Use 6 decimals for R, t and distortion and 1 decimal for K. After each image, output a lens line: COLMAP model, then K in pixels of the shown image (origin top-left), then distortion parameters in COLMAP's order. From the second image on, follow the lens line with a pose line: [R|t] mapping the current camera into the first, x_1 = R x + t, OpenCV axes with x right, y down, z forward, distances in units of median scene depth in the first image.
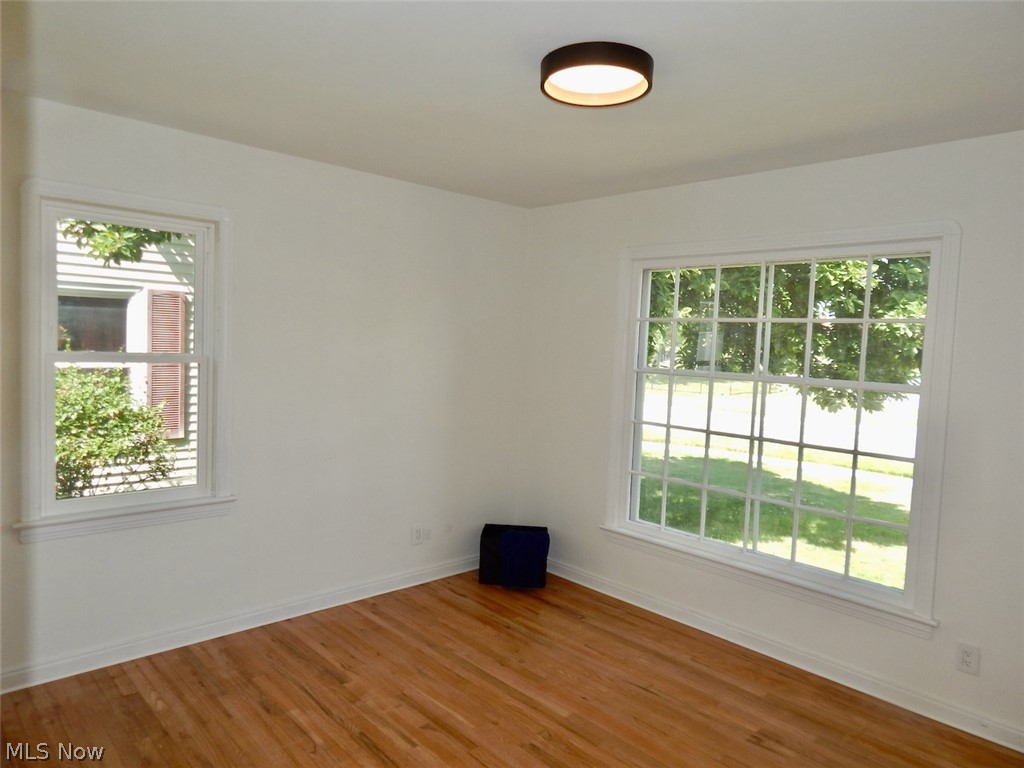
lens RADIAL K [[685.1, 0, 510.6], [0, 685.1, 386.5], [0, 0, 1]] dist [-0.000167, 0.000280]
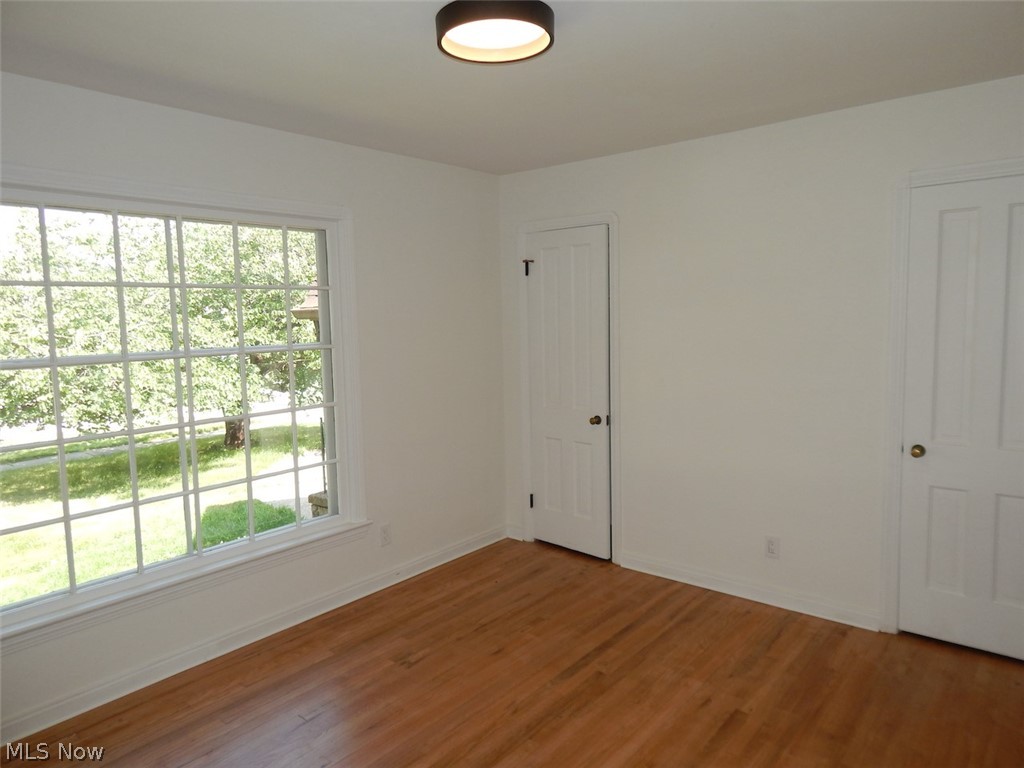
lens RADIAL K [[685.1, 0, 510.7], [0, 685.1, 379.9], [0, 0, 1]] dist [-0.000167, 0.000280]
pose [[-0.140392, -0.123929, 0.982309, -0.621227], [0.087922, 0.986655, 0.137043, -0.068897], [-0.986184, 0.105606, -0.127623, 0.818635]]
